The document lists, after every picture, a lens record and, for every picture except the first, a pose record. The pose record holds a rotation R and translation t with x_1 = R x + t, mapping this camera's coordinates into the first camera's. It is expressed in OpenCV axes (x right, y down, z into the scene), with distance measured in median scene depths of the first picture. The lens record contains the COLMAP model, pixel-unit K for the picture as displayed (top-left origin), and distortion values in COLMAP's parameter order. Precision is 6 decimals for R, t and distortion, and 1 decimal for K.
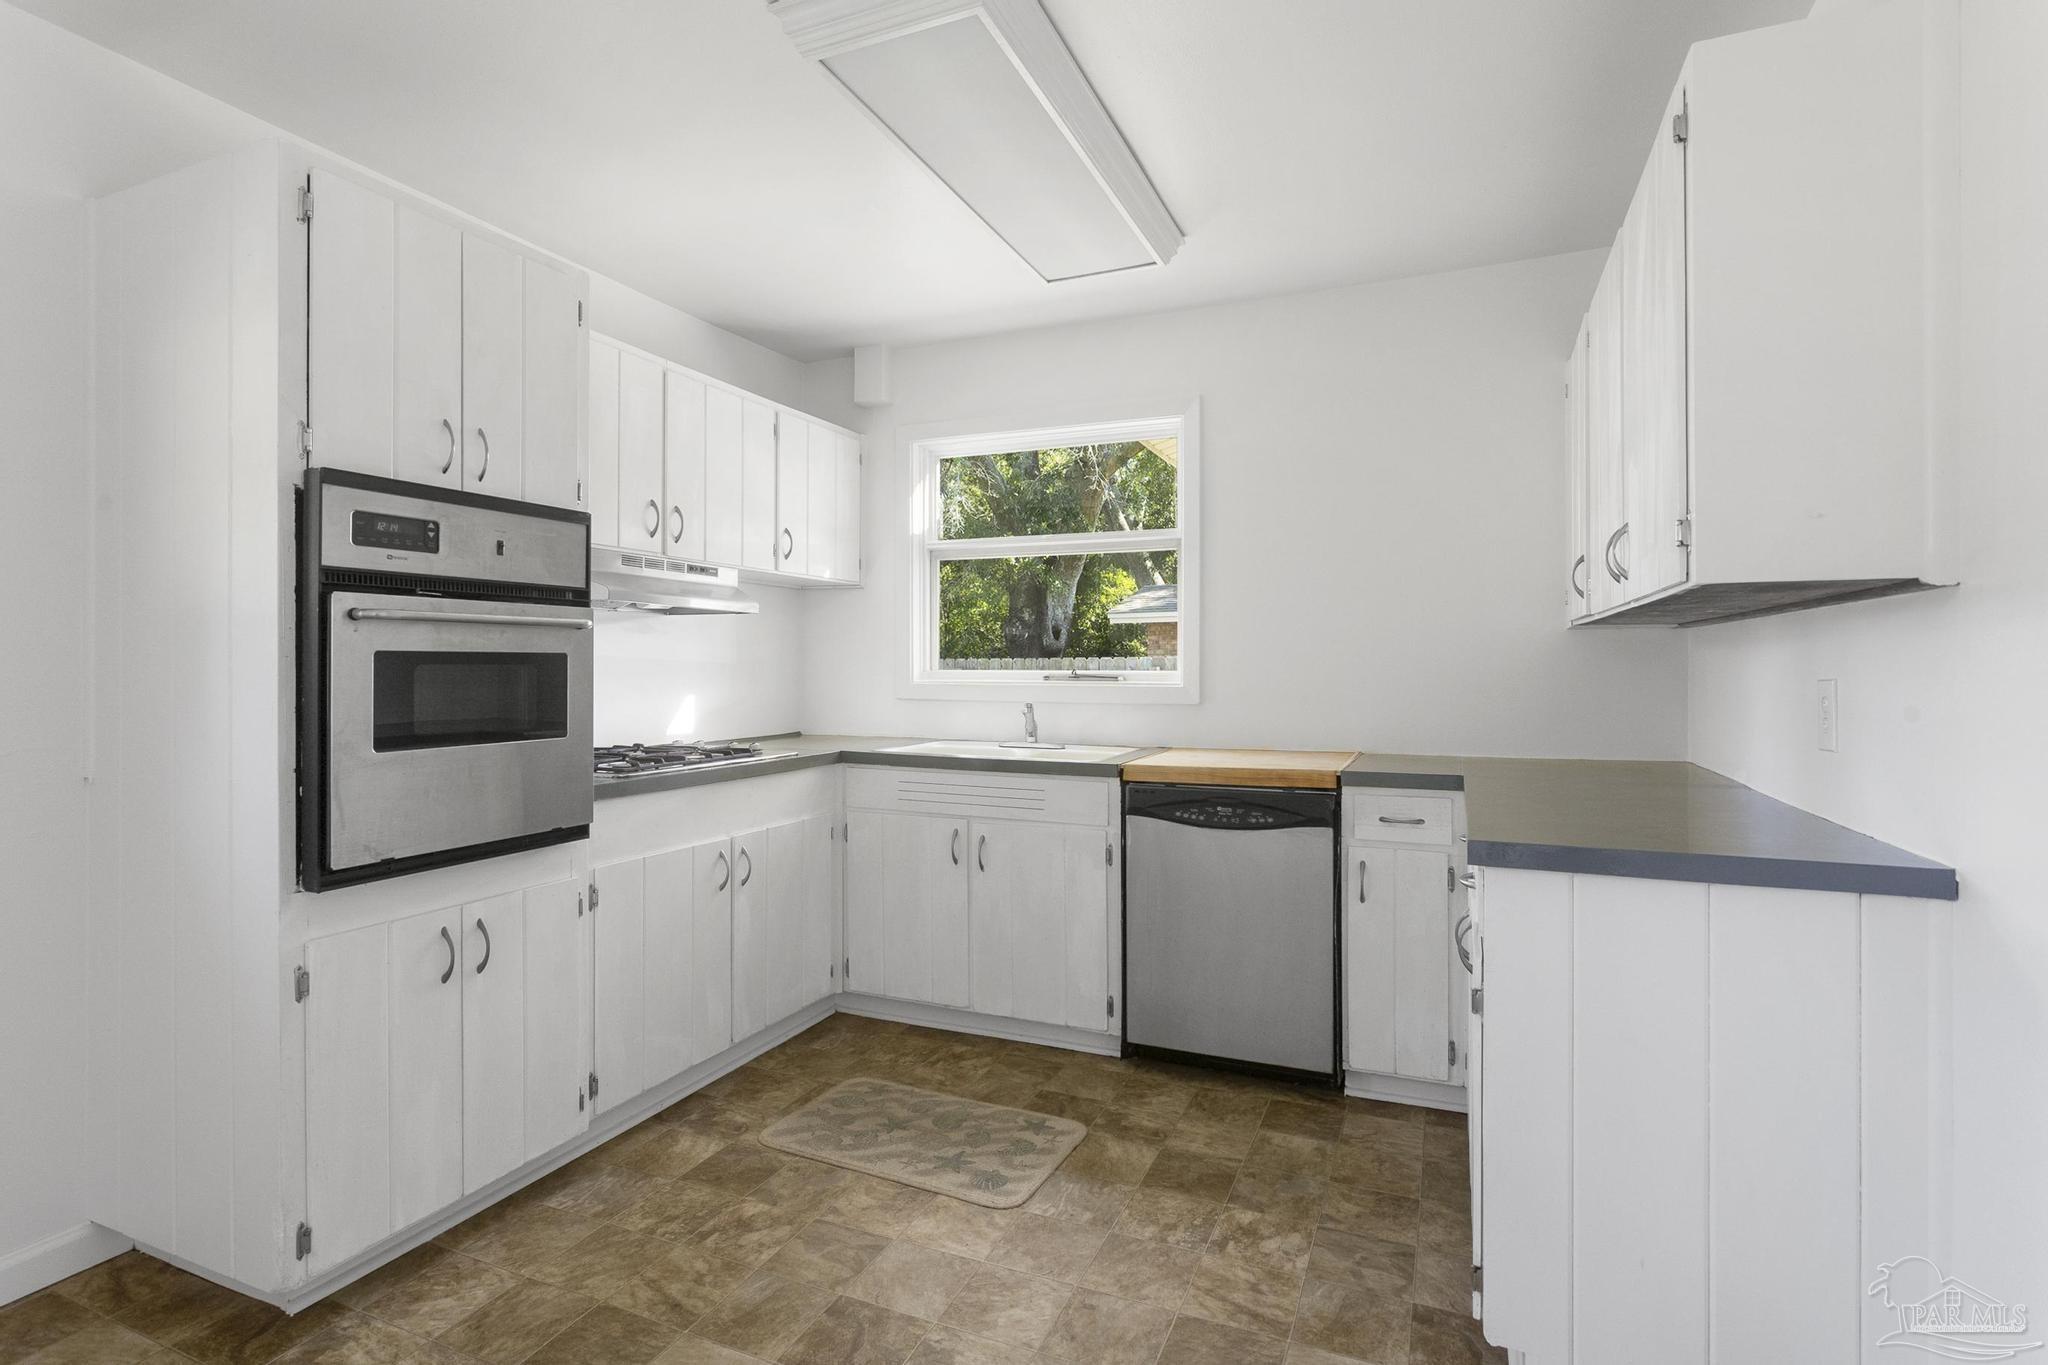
lens RADIAL K [[994.4, 0, 1023.9], [0, 994.4, 664.7], [0, 0, 1]] dist [-0.019467, 0.008519]
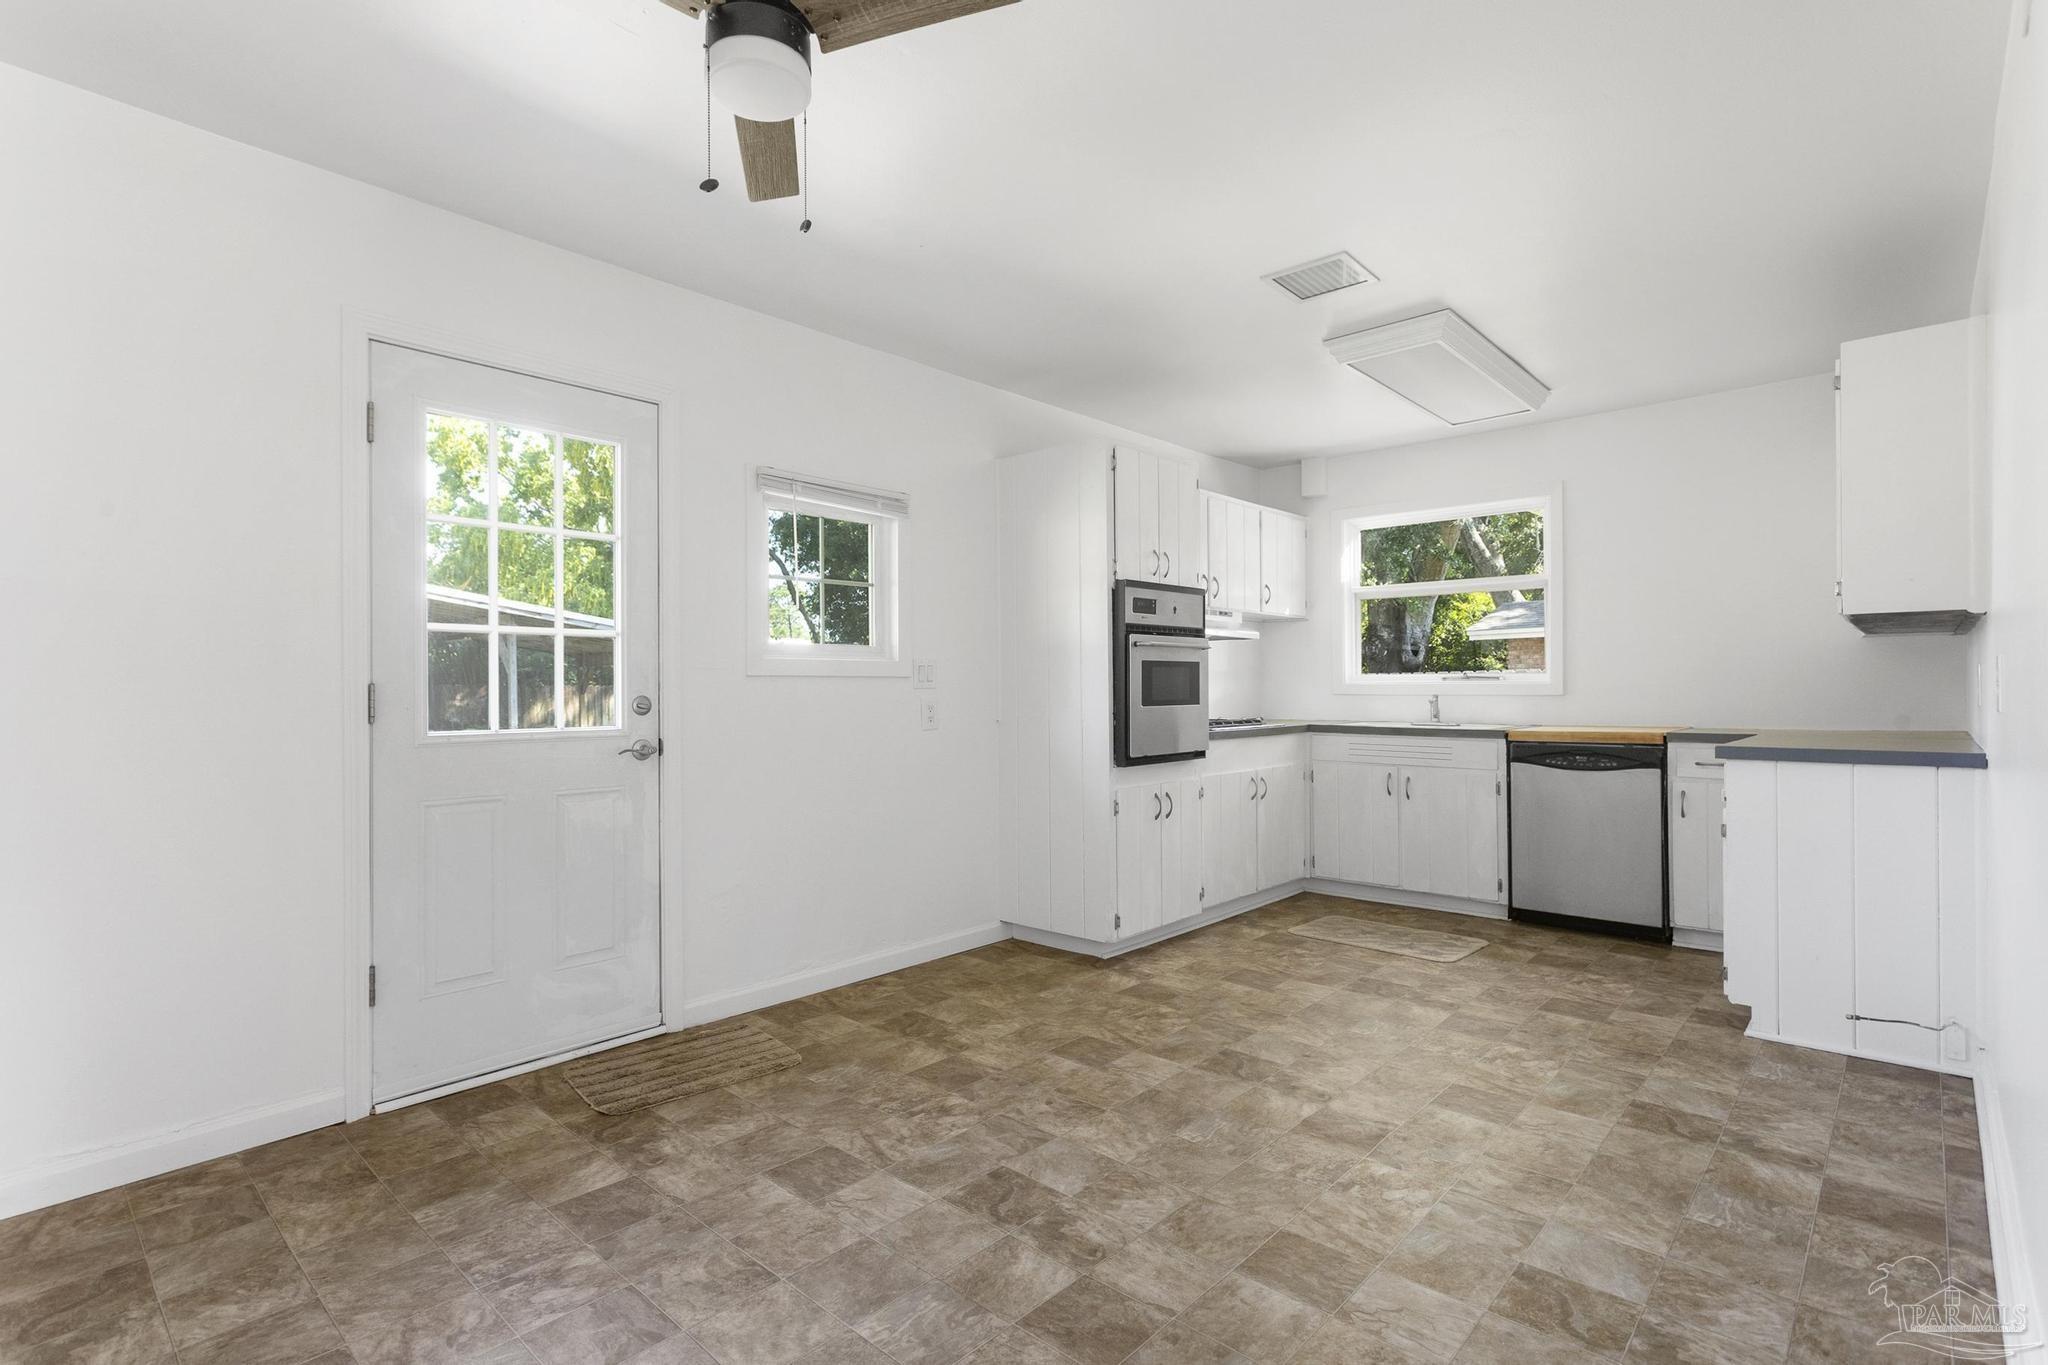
lens RADIAL K [[978.6, 0, 1016.9], [0, 978.6, 688.4], [0, 0, 1]] dist [-0.000162, 0.002885]
pose [[0.944162, -0.006082, -0.329424, -0.131753], [0.006829, 0.999976, 0.001110, 0.029328], [0.329409, -0.003297, 0.944181, -0.764650]]
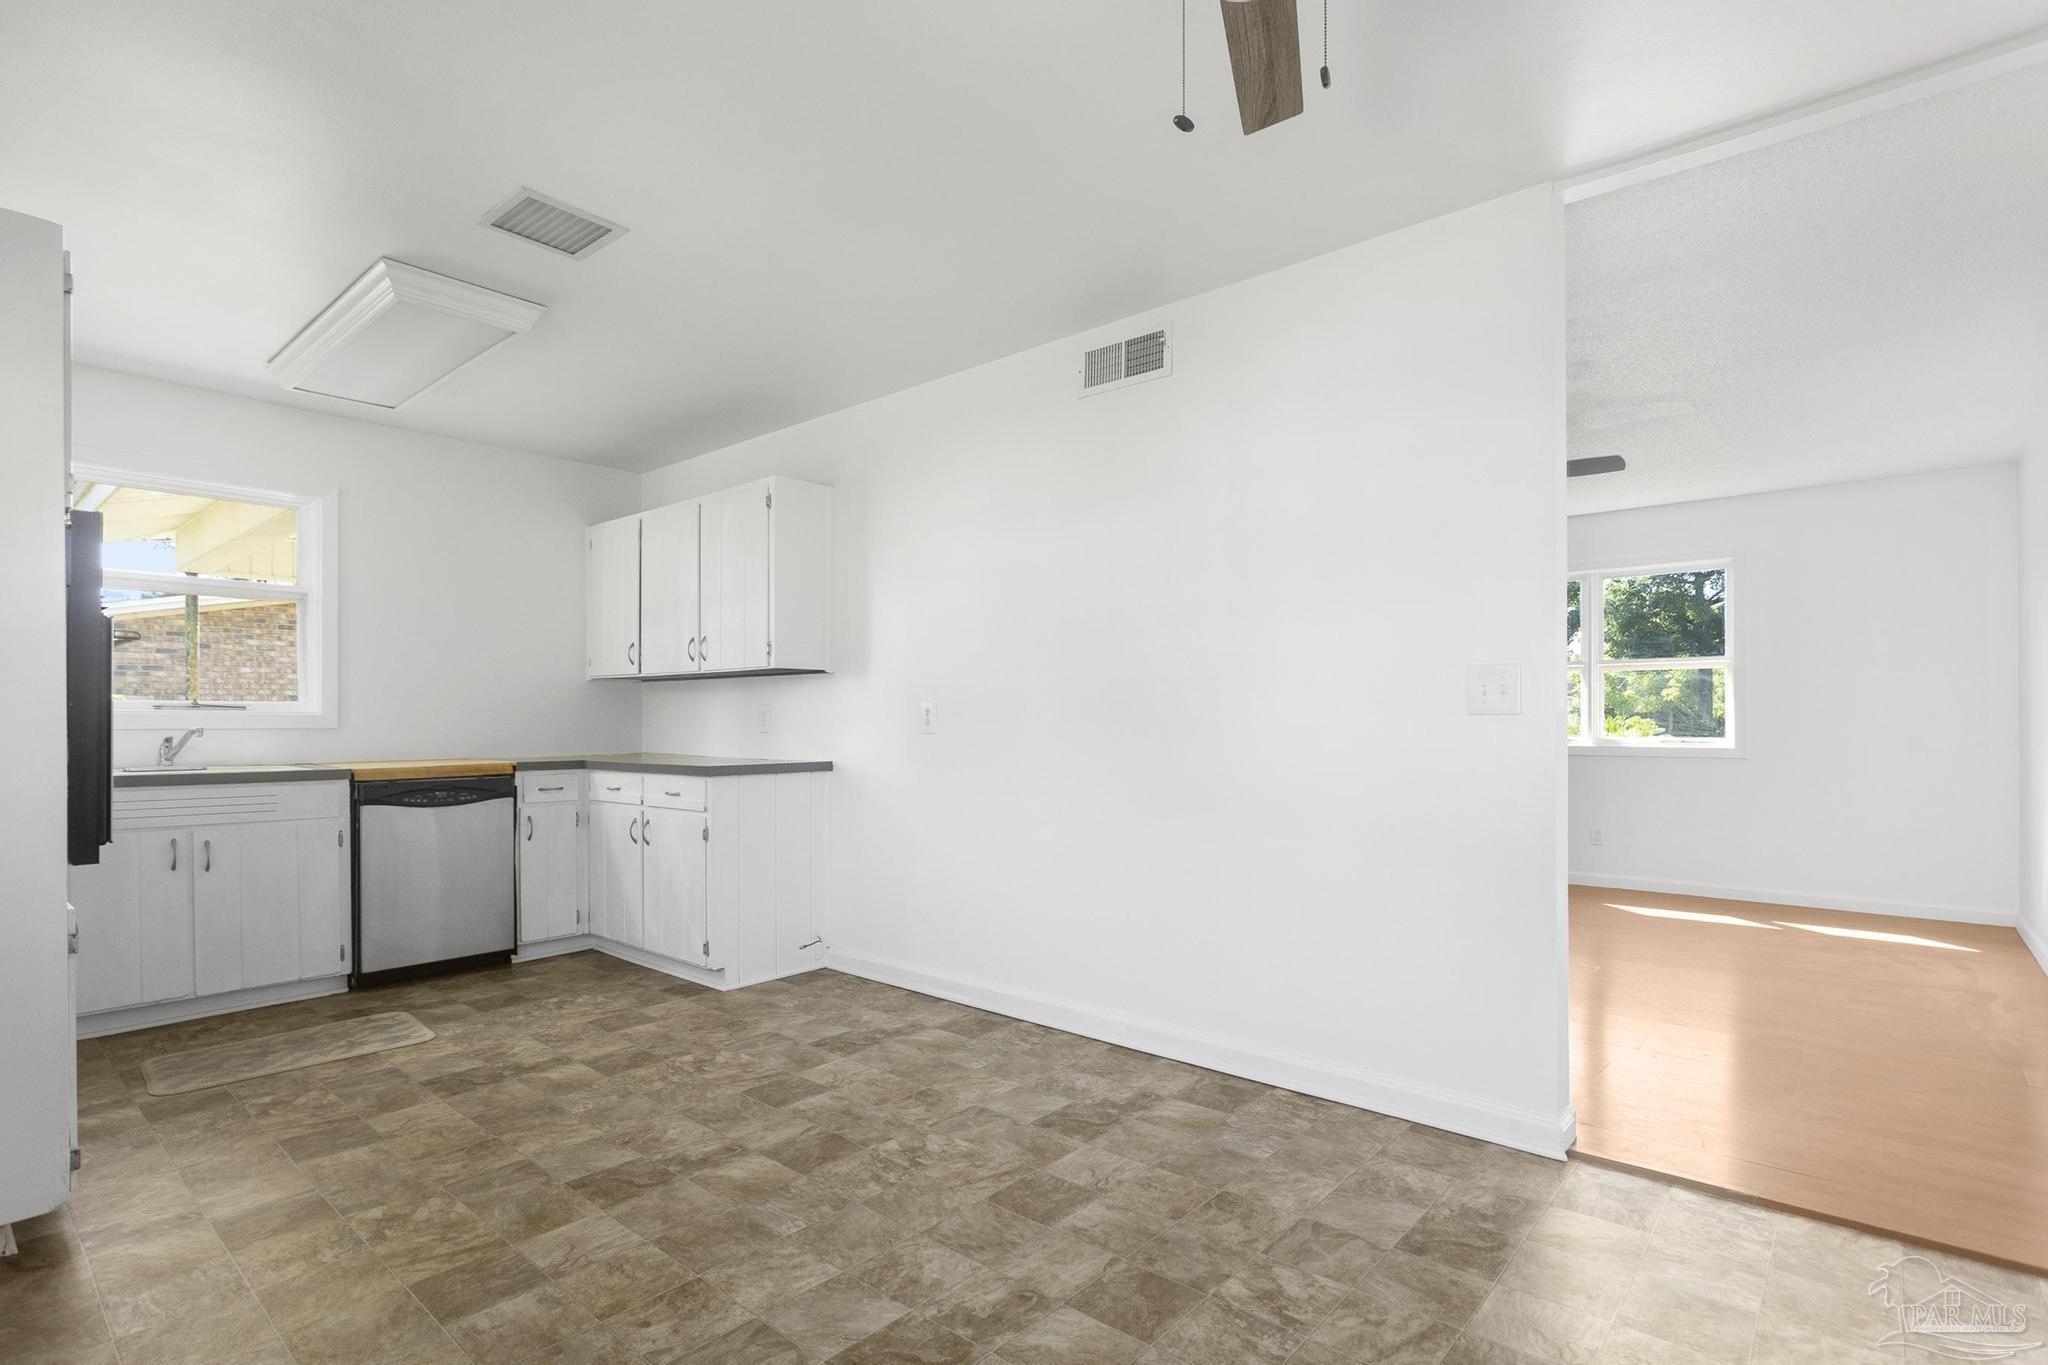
lens RADIAL K [[994.4, 0, 1030.7], [0, 994.4, 718.6], [0, 0, 1]] dist [-0.019467, 0.008519]
pose [[0.297026, -0.000417, 0.954869, -0.971589], [-0.000536, 1.000000, 0.000604, 0.032946], [-0.954869, -0.000691, 0.297025, -0.290182]]
